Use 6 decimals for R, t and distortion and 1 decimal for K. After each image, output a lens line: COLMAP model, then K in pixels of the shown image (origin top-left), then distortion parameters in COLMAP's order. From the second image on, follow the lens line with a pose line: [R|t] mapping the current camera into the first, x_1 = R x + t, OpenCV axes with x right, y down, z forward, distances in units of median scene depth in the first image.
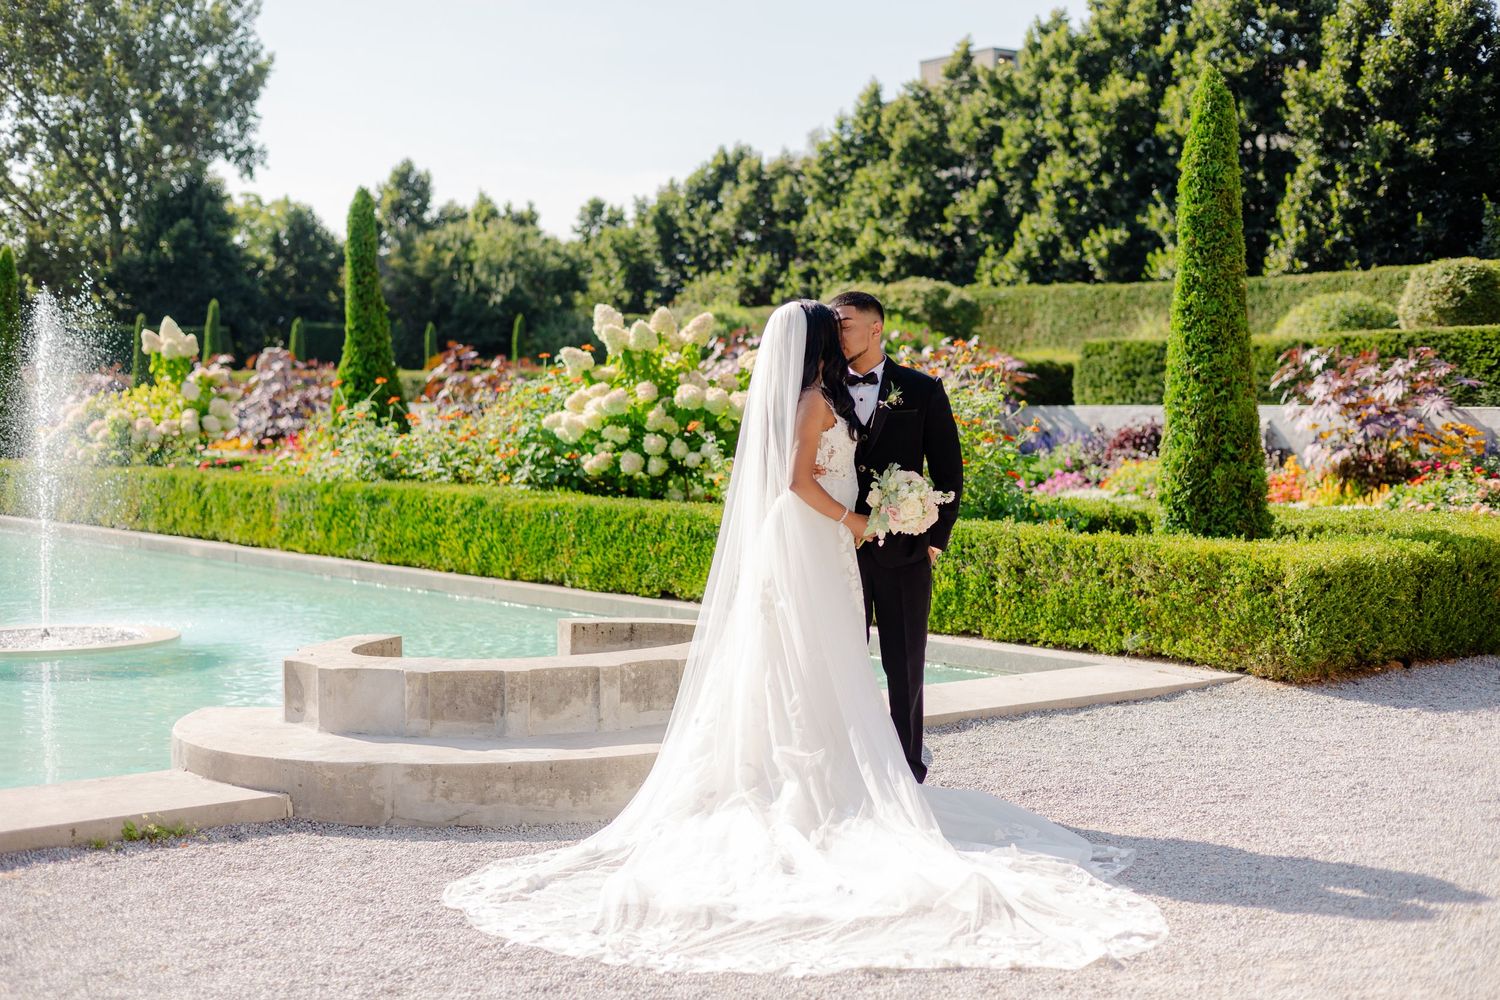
lens RADIAL K [[2230.4, 0, 748.7], [0, 2230.4, 501.1], [0, 0, 1]] dist [0.010270, 0.108688]
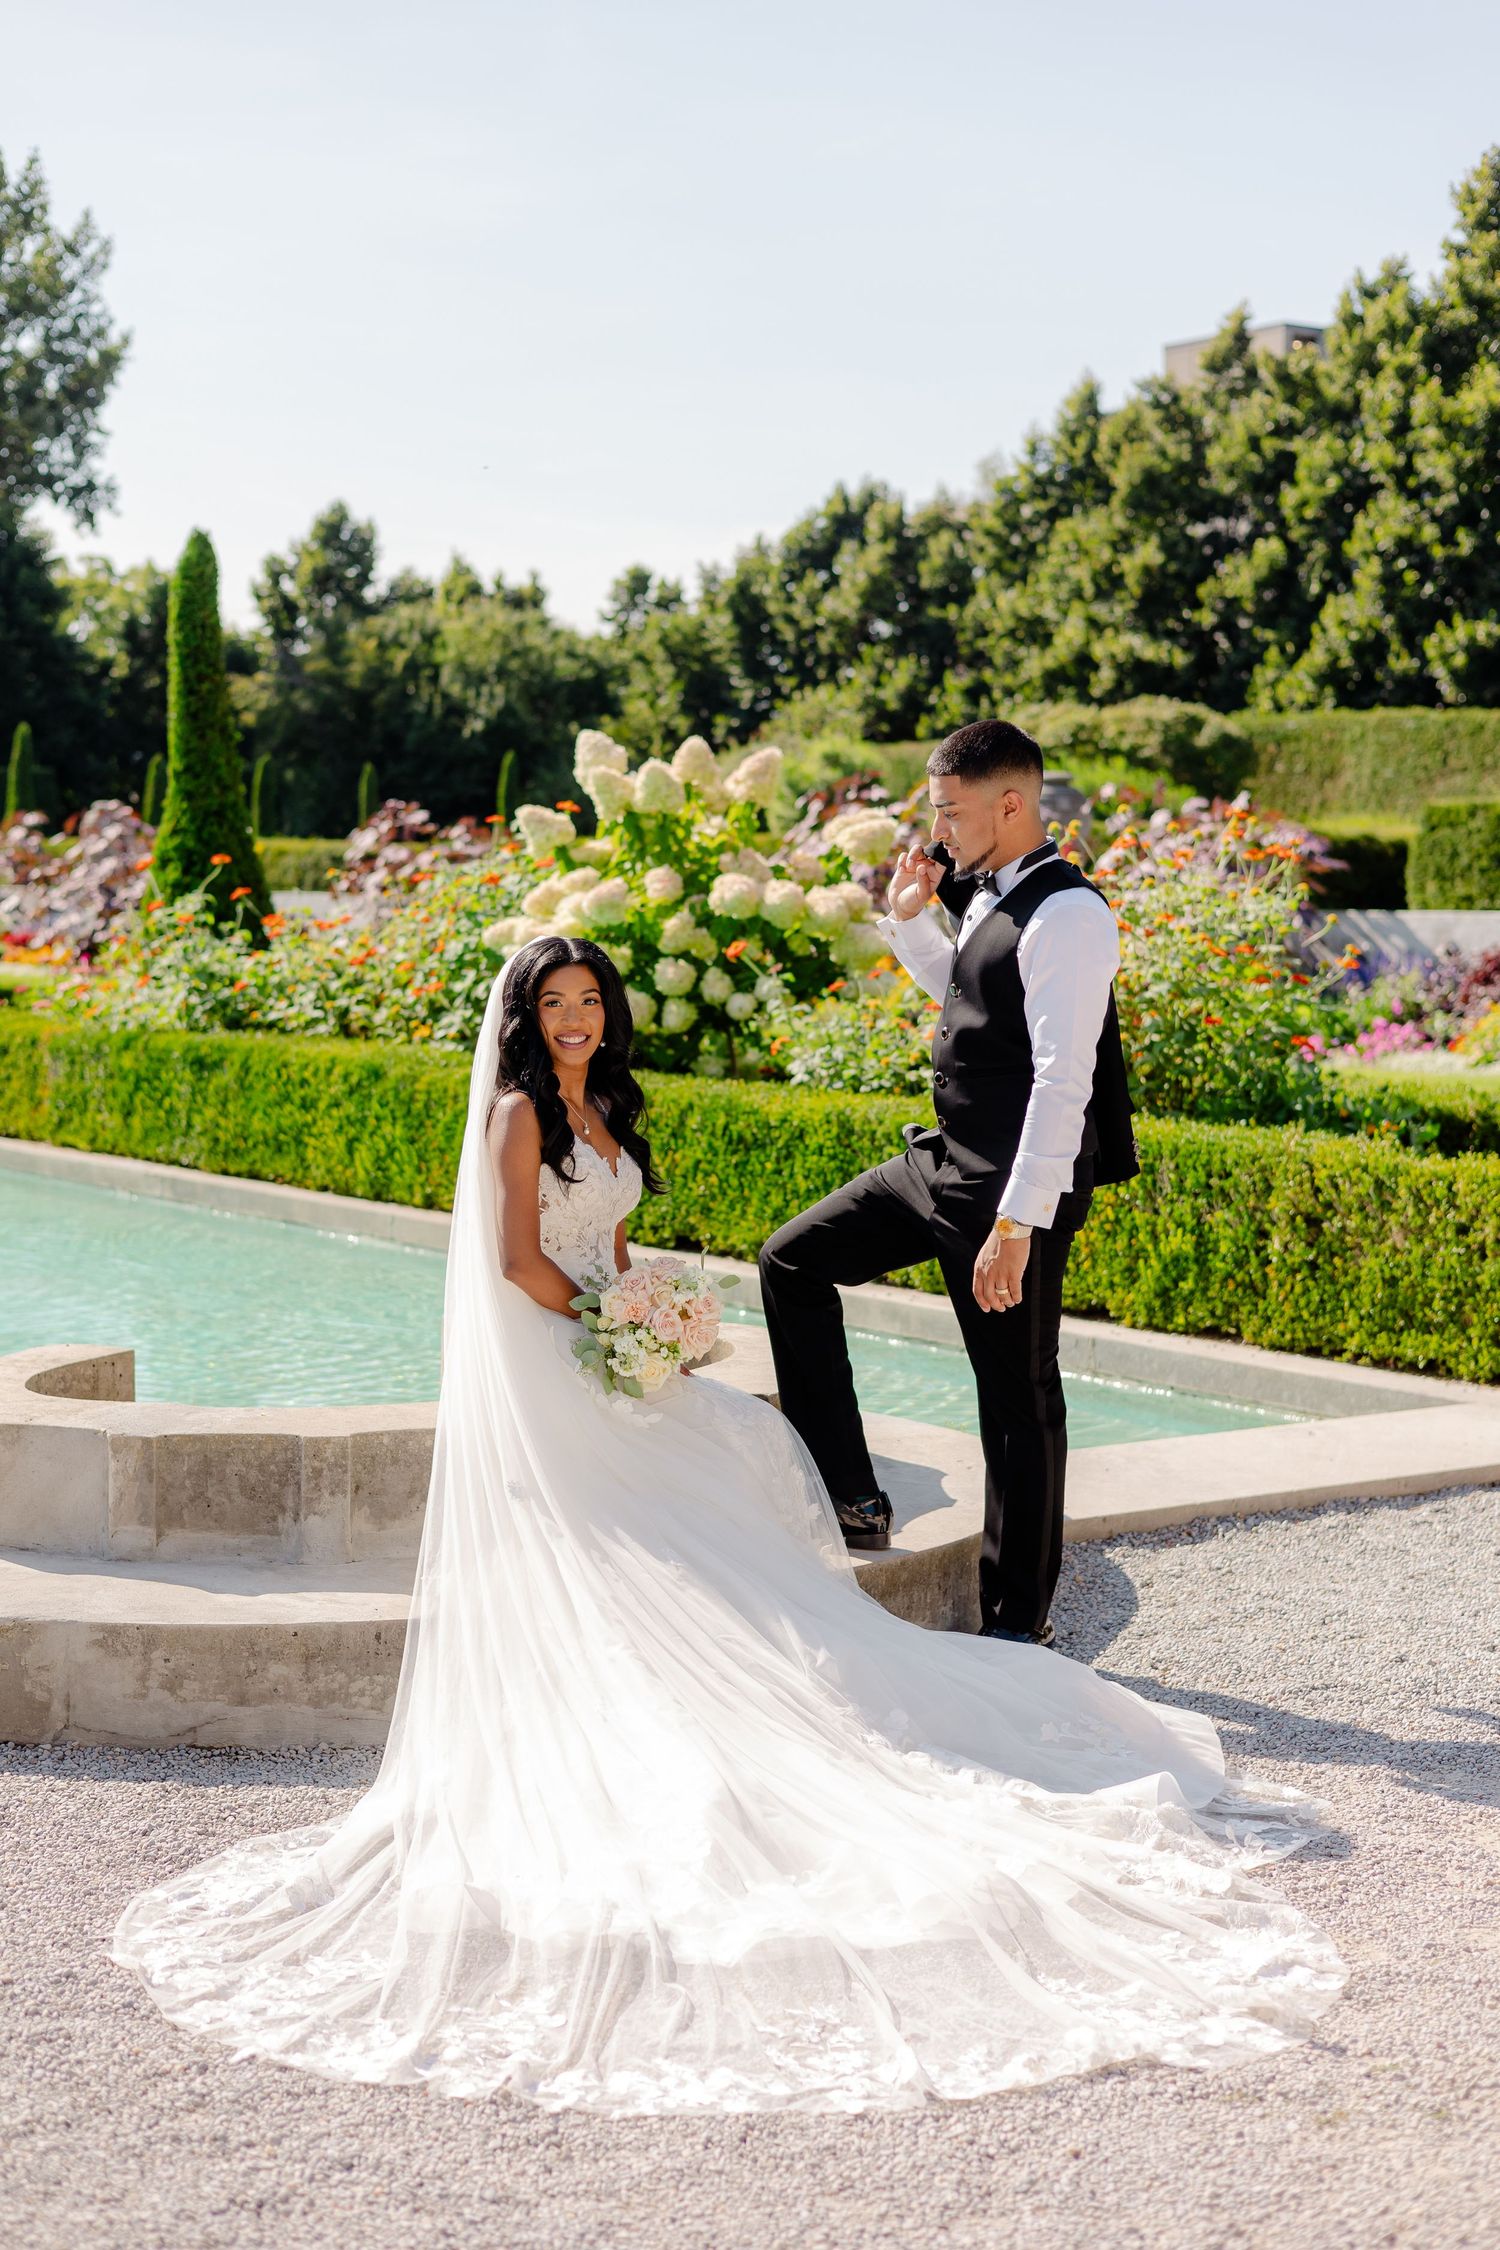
lens RADIAL K [[3345.6, 0, 709.8], [0, 3345.6, 1123.6], [0, 0, 1]] dist [0.010270, 0.108688]
pose [[0.998268, 0.015651, -0.056706, 0.008096], [-0.014183, 0.999556, 0.026205, -0.005186], [0.057091, -0.025356, 0.998047, 0.069552]]
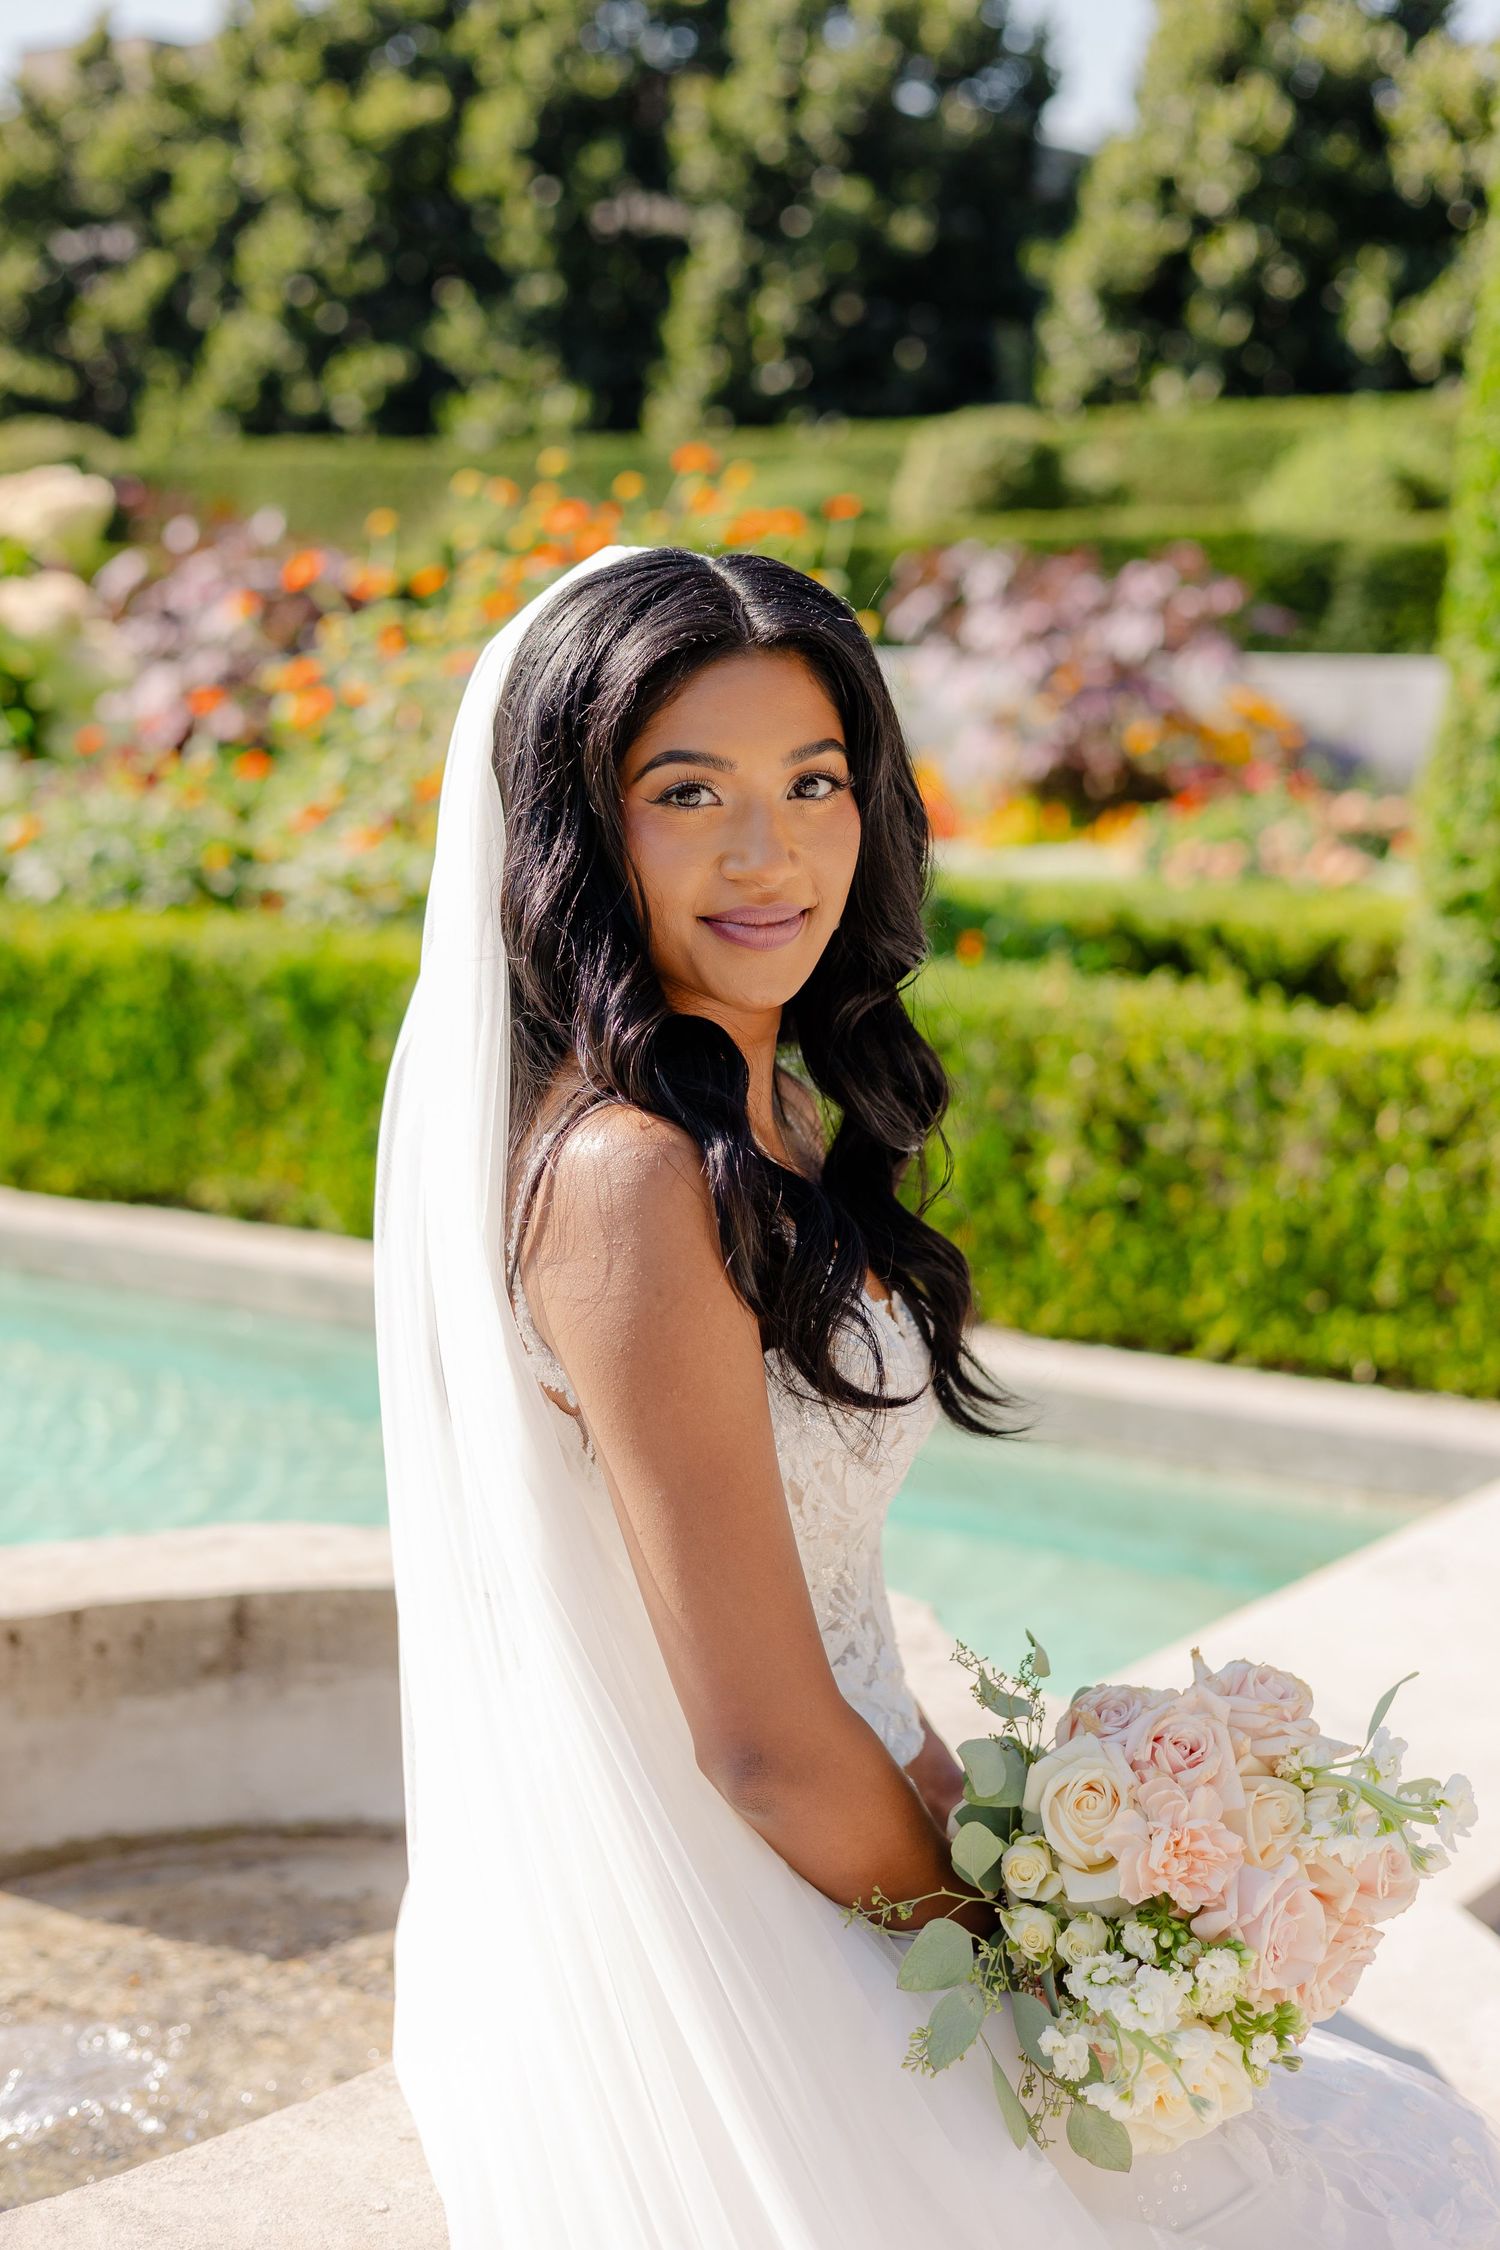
lens RADIAL K [[2882.5, 0, 537.8], [0, 2882.5, 1125.4], [0, 0, 1]] dist [-0.003206, 0.015442]
pose [[0.950181, -0.033410, 0.309904, -0.037987], [-0.002122, 0.993523, 0.113614, -0.007337], [-0.311692, -0.108611, 0.943955, 0.256993]]
